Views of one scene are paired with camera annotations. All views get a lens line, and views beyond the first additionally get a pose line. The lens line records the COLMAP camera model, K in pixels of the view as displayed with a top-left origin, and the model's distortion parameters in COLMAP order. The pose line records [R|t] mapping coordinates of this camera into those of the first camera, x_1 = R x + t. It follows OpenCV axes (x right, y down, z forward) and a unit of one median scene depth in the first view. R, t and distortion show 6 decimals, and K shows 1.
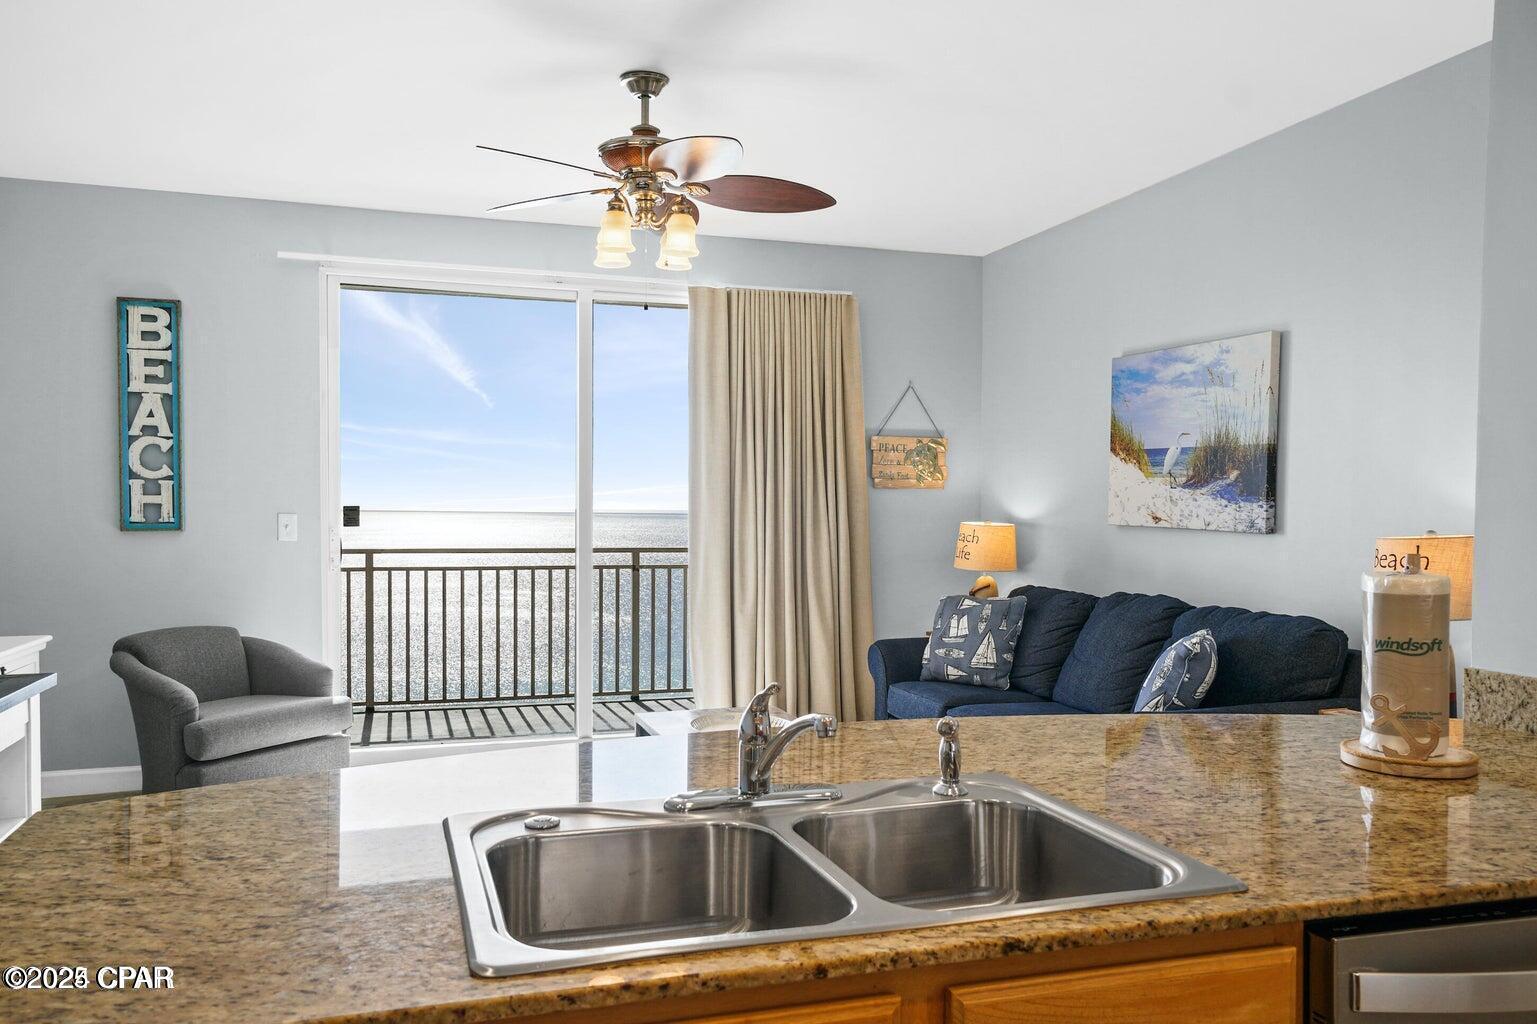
lens RADIAL K [[1174.8, 0, 759.7], [0, 1174.8, 542.4], [0, 0, 1]] dist [0.028817, 0.006920]
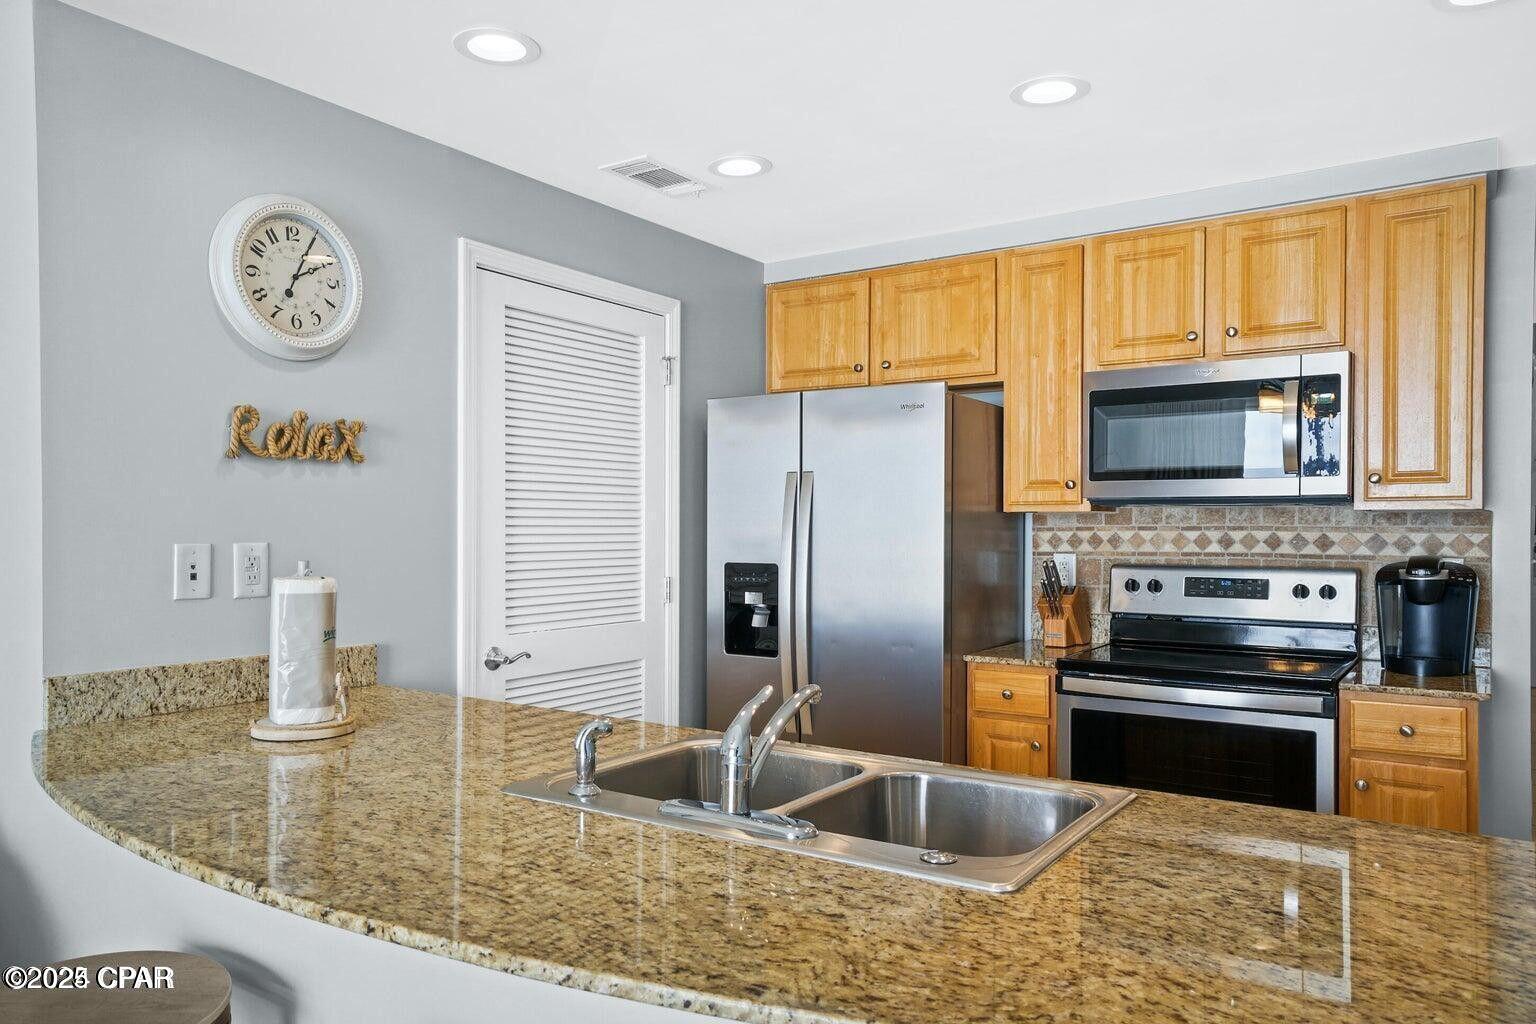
lens RADIAL K [[1084.2, 0, 745.4], [0, 1084.2, 531.3], [0, 0, 1]] dist [-0.003223, 0.036731]
pose [[-0.616178, -0.009427, 0.787550, -0.222443], [0.018193, 0.999491, 0.026197, -0.015168], [-0.787397, 0.030470, -0.615693, 0.473294]]
